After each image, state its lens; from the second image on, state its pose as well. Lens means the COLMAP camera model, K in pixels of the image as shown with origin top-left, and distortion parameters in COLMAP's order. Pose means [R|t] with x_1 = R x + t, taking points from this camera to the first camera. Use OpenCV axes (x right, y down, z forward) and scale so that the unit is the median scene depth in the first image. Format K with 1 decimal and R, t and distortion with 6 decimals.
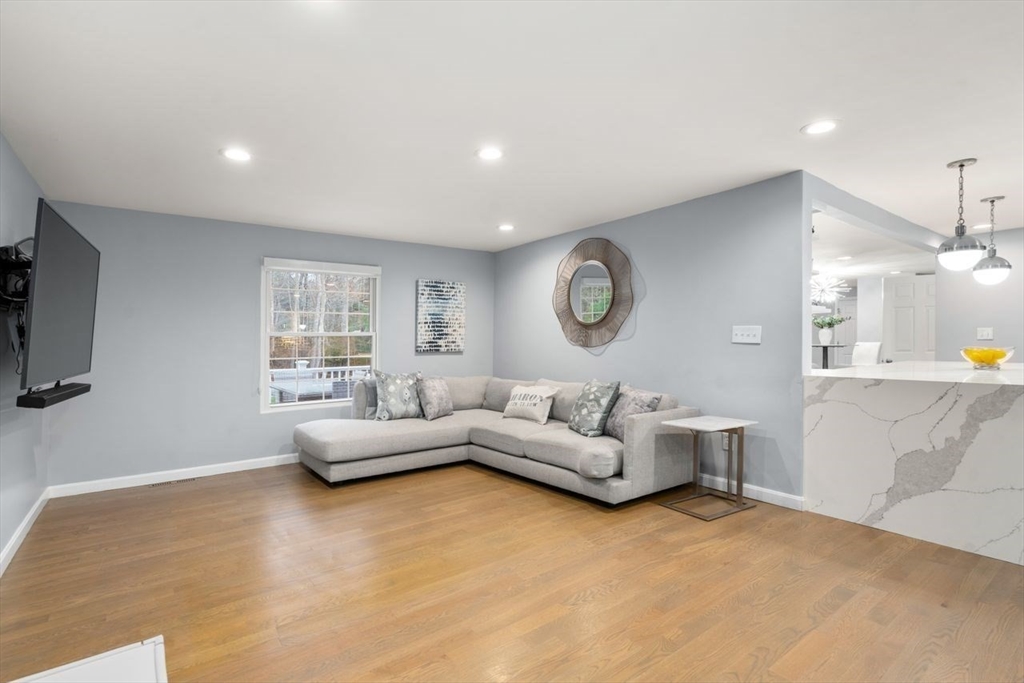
lens RADIAL K [[481.4, 0, 511.9], [0, 481.4, 344.5], [0, 0, 1]] dist [-0.000793, 0.000093]
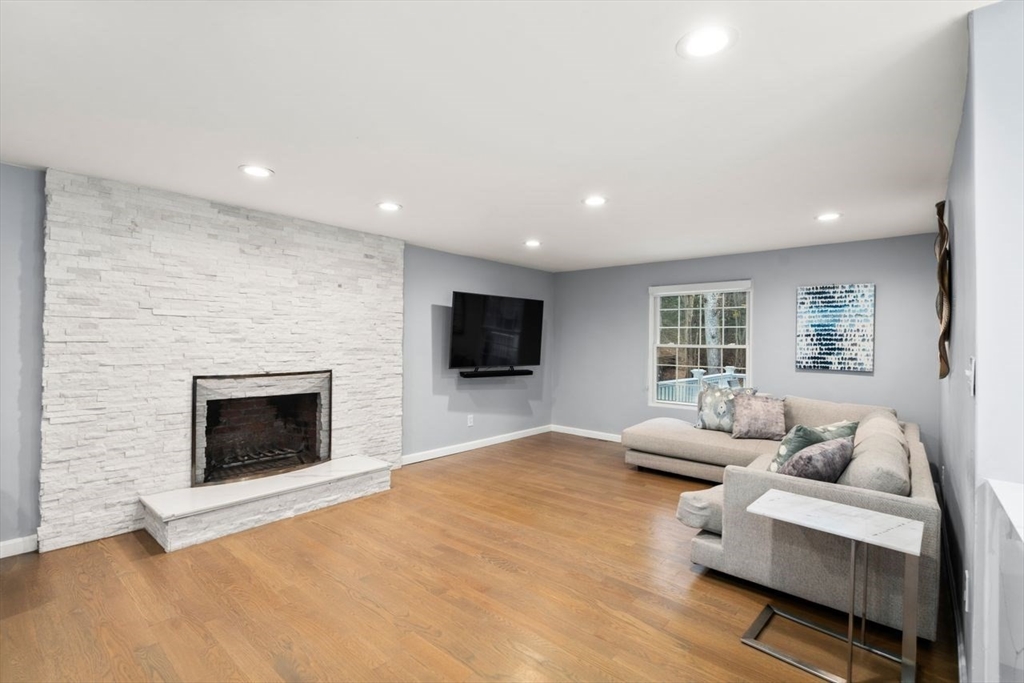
lens RADIAL K [[459.0, 0, 511.2], [0, 459.0, 339.1], [0, 0, 1]] dist [-0.002490, -0.000034]
pose [[0.231097, 0.007512, -0.972902, 0.502462], [-0.021738, 0.999760, 0.002556, -0.028134], [0.972688, 0.020558, 0.231204, 0.275731]]
